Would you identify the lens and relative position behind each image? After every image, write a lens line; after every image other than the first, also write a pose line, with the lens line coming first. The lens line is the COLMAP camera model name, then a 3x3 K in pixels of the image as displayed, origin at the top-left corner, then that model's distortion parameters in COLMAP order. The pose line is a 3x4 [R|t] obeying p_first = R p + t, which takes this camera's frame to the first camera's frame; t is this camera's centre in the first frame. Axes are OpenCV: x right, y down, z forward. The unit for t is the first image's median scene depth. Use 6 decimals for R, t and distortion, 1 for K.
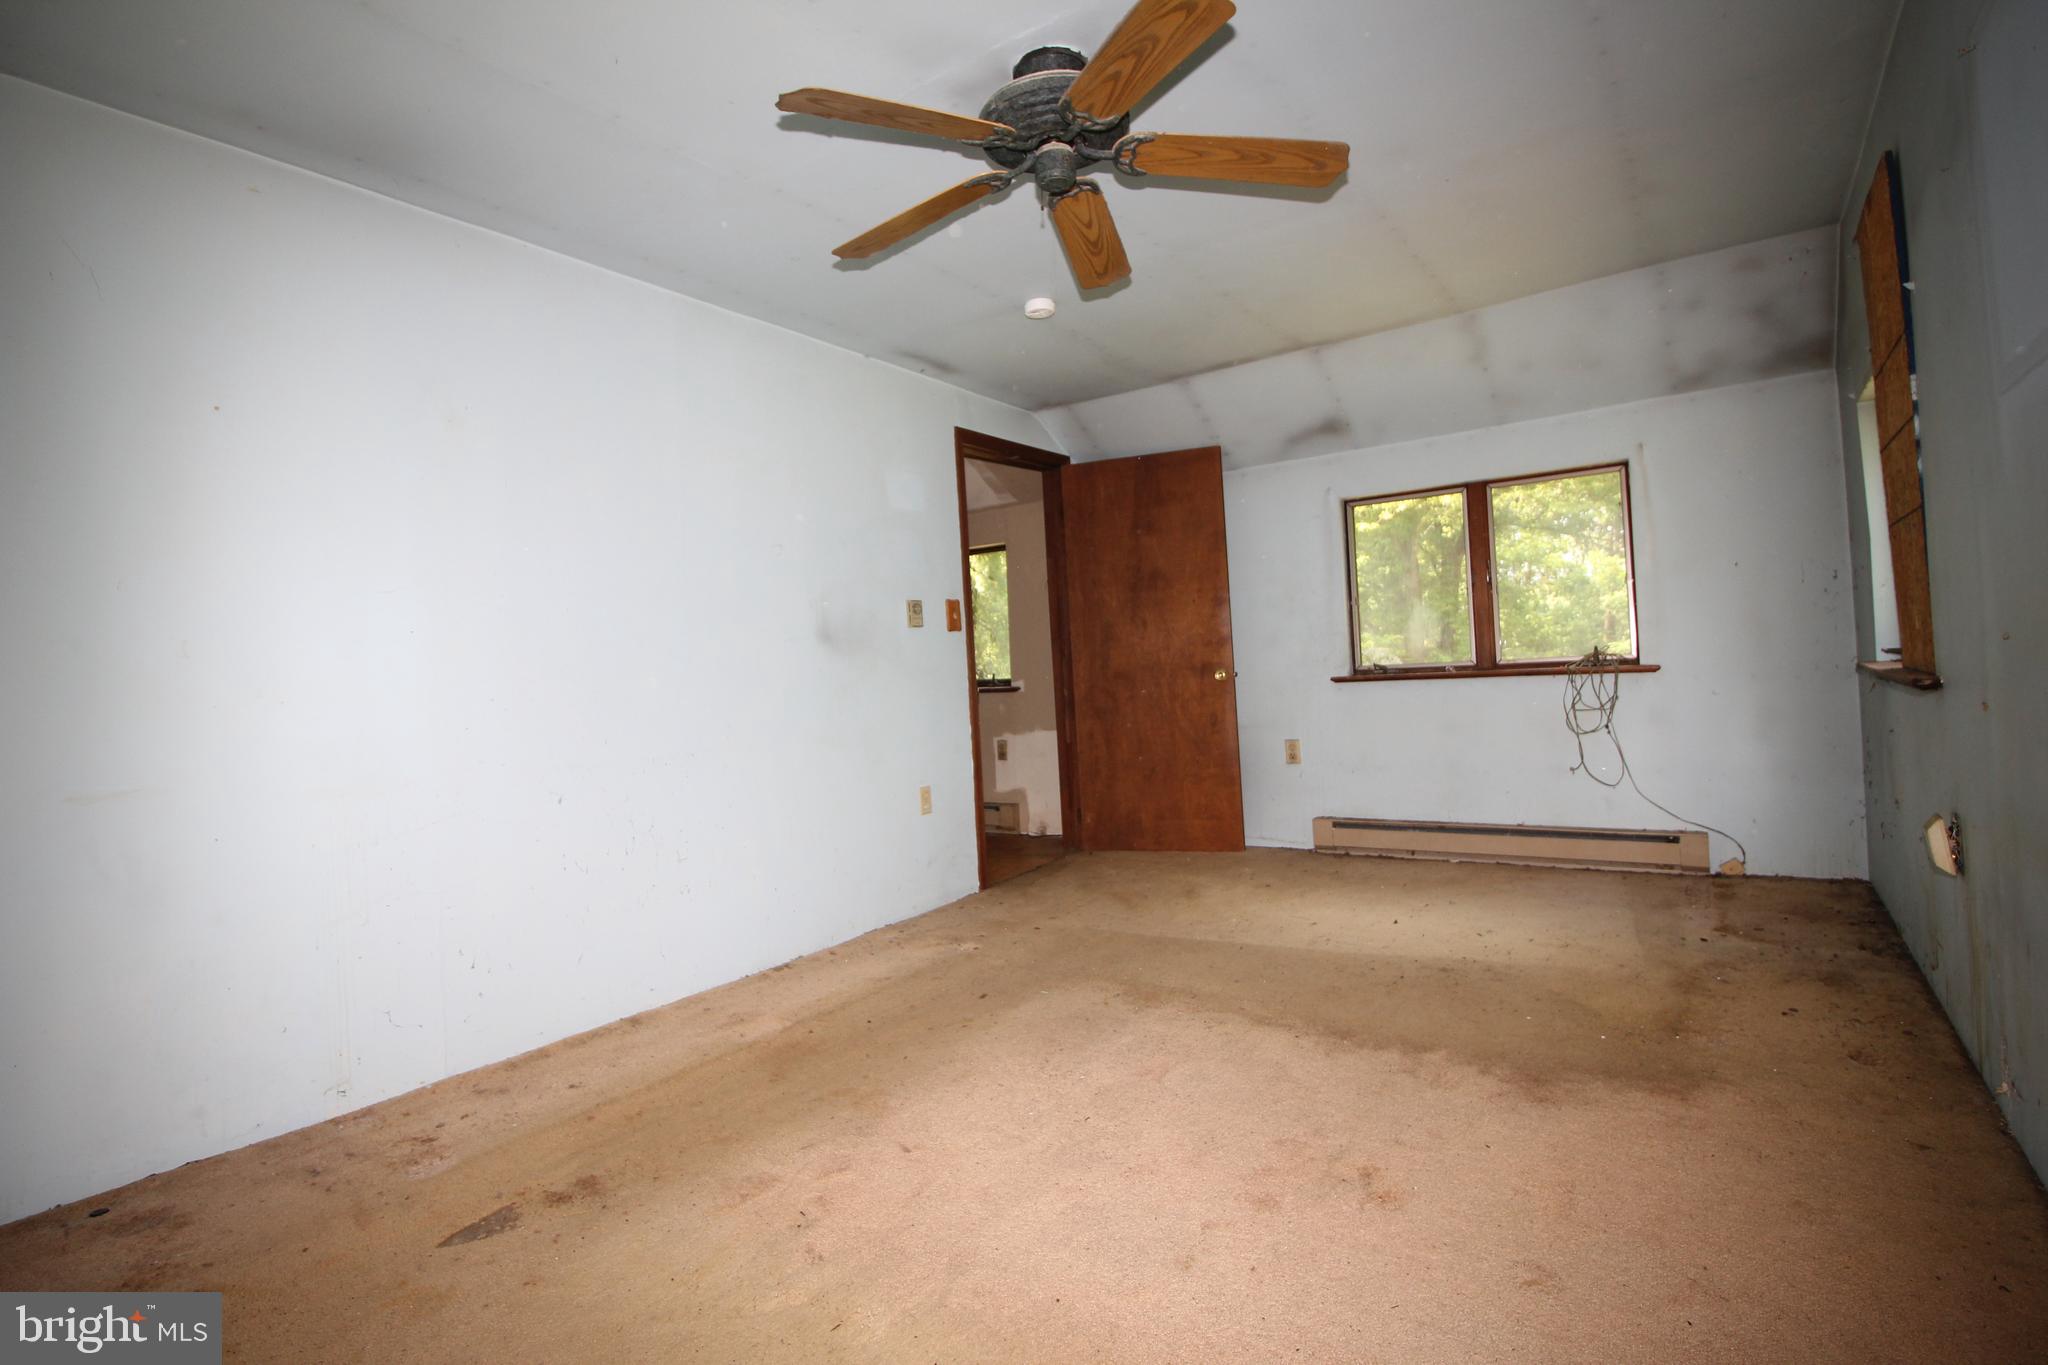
lens RADIAL K [[948.3, 0, 1000.4], [0, 948.3, 658.5], [0, 0, 1]] dist [-0.000737, -0.013942]
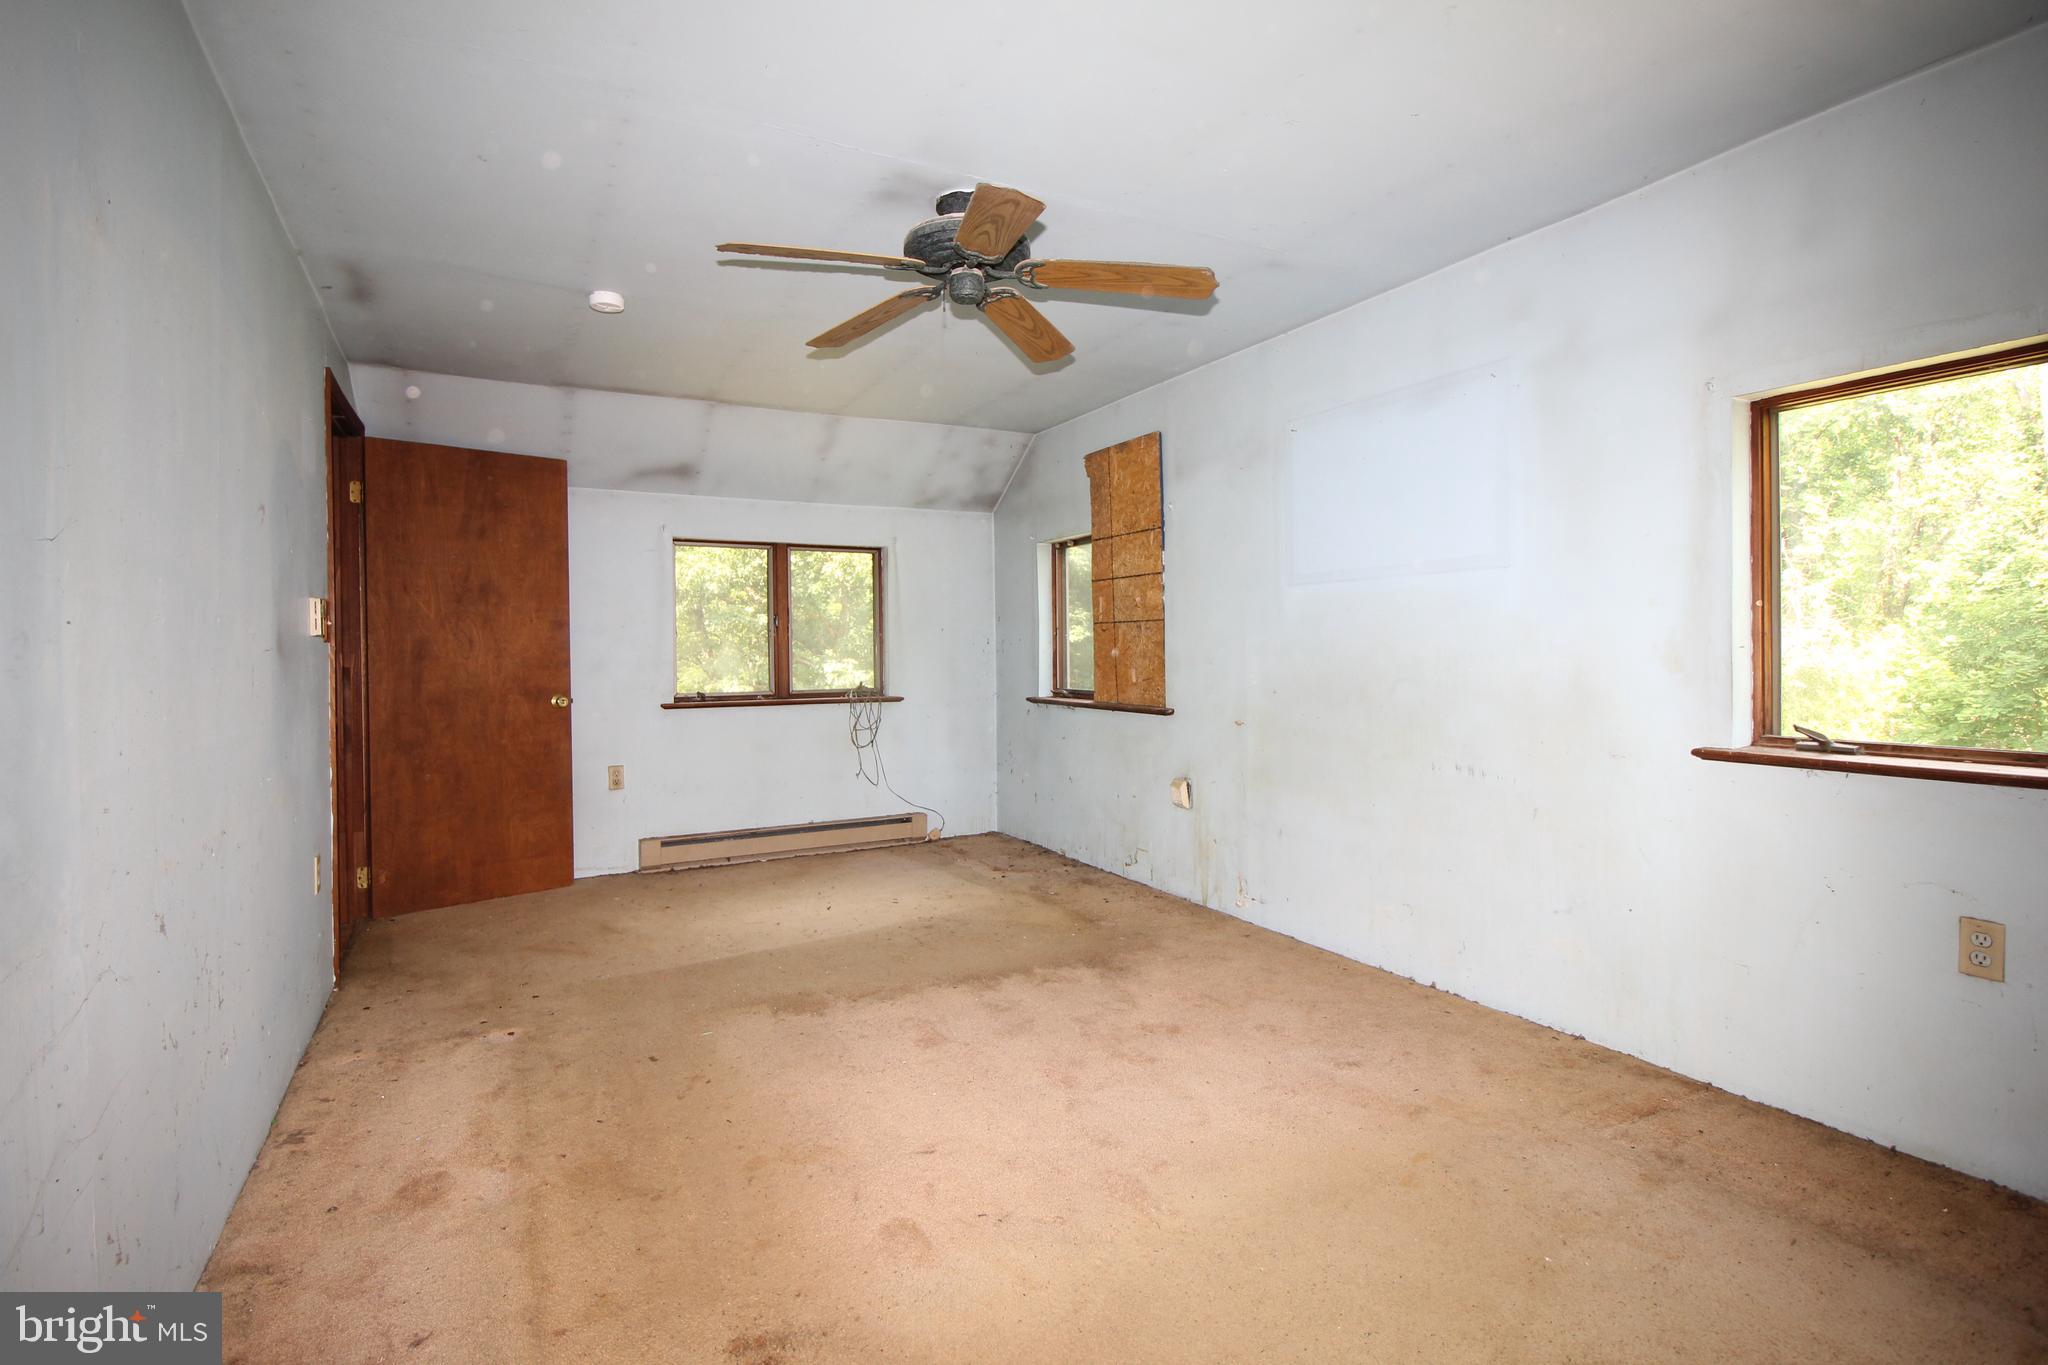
lens RADIAL K [[946.8, 0, 1017.9], [0, 946.8, 654.2], [0, 0, 1]] dist [-0.000901, -0.000289]
pose [[0.473377, 0.047761, 0.879564, -0.413665], [-0.025498, 0.998853, -0.040516, -0.003095], [-0.880491, -0.003248, 0.474052, 0.160352]]
